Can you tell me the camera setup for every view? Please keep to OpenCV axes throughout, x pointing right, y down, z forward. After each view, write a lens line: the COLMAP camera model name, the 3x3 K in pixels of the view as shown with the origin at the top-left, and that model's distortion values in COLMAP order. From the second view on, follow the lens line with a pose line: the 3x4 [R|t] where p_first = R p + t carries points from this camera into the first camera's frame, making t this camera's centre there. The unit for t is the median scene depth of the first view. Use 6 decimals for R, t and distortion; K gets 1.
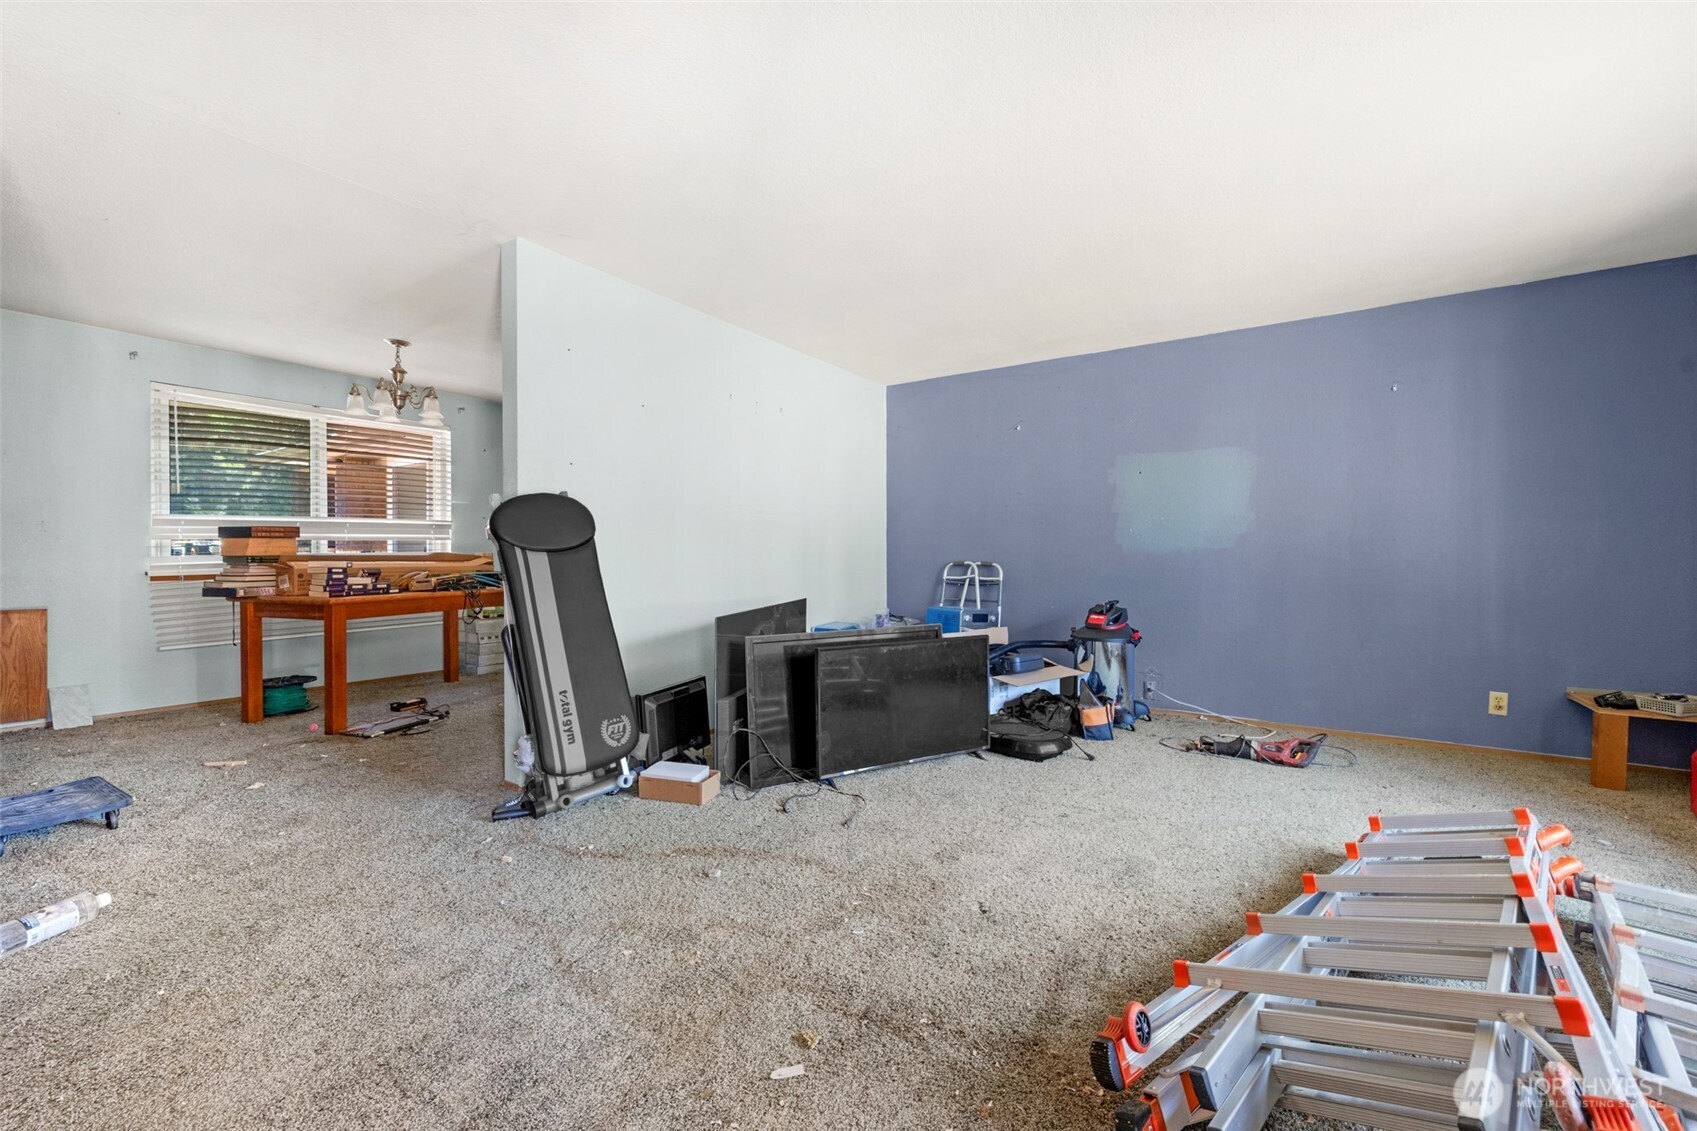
lens RADIAL K [[689.5, 0, 851.0], [0, 689.5, 569.8], [0, 0, 1]] dist [0.001152, 0.000150]
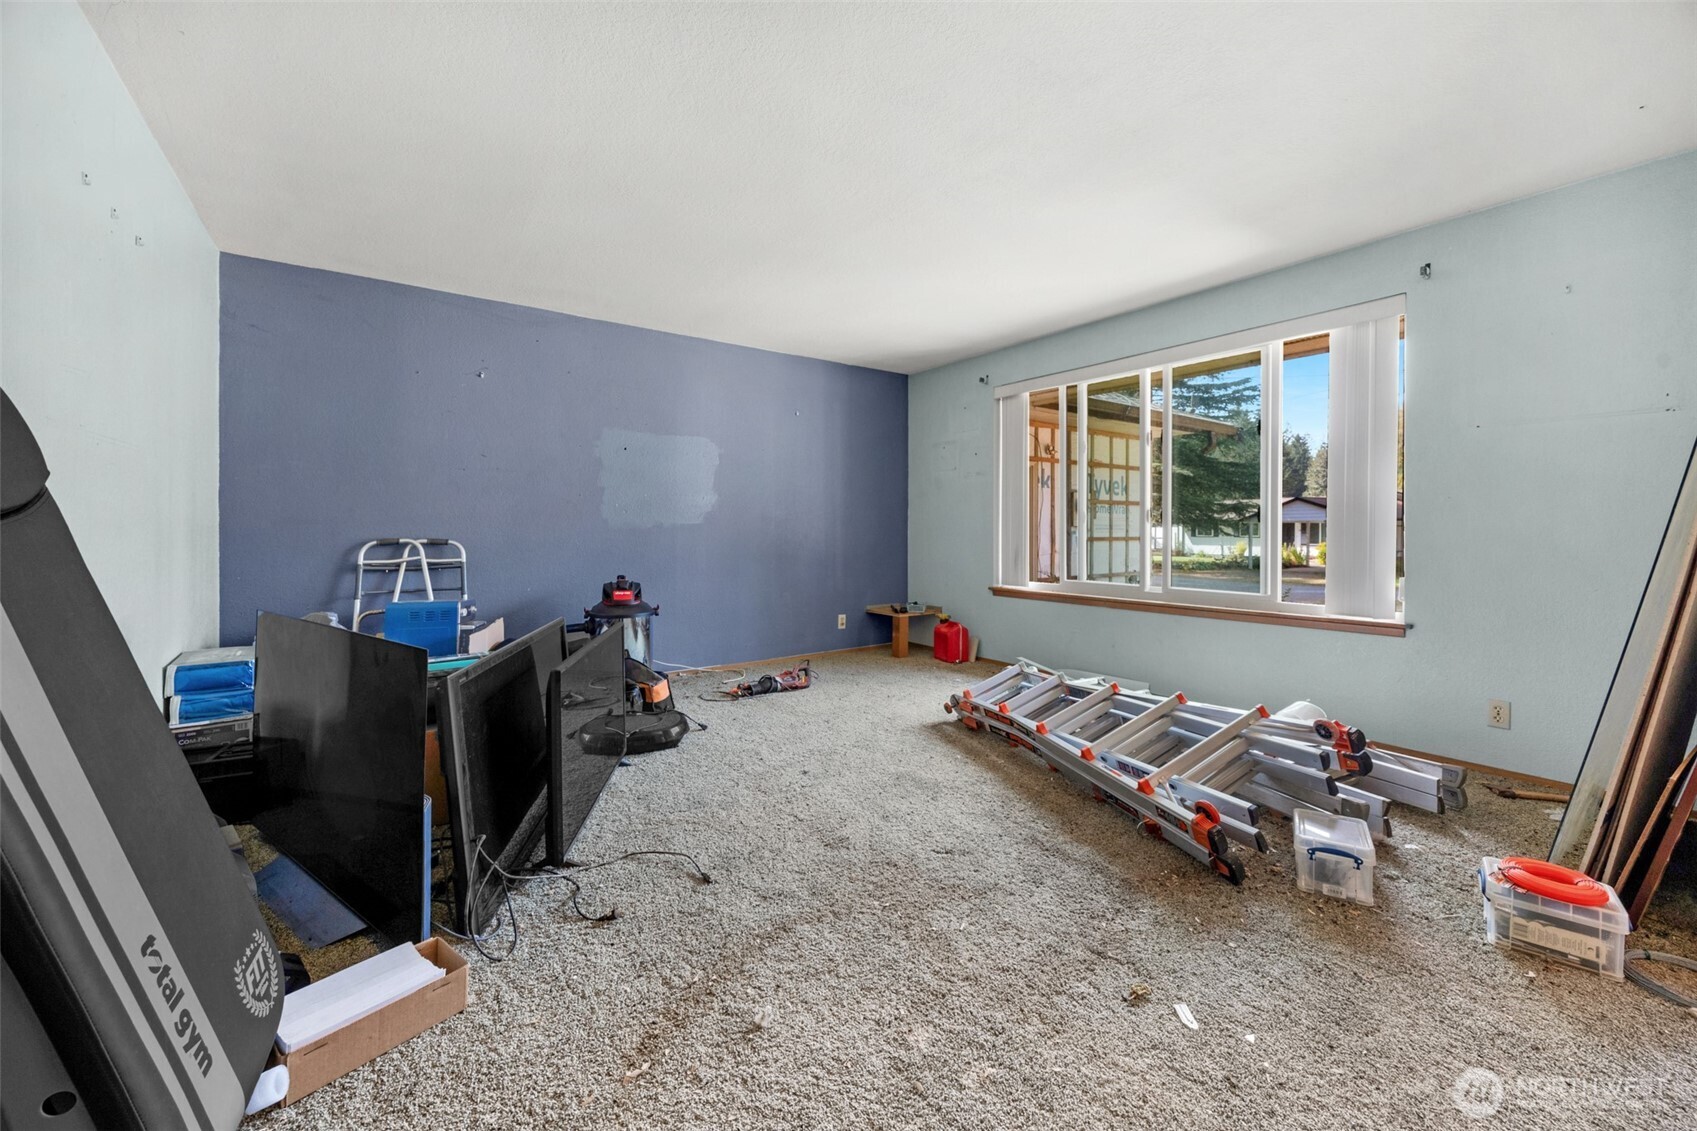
lens RADIAL K [[649.7, 0, 848.8], [0, 649.7, 557.3], [0, 0, 1]] dist [-0.000593, -0.000125]
pose [[0.333448, -0.039779, 0.941929, -0.402132], [0.020043, 0.999183, 0.035102, -0.008639], [-0.942555, 0.007174, 0.333973, 0.391842]]
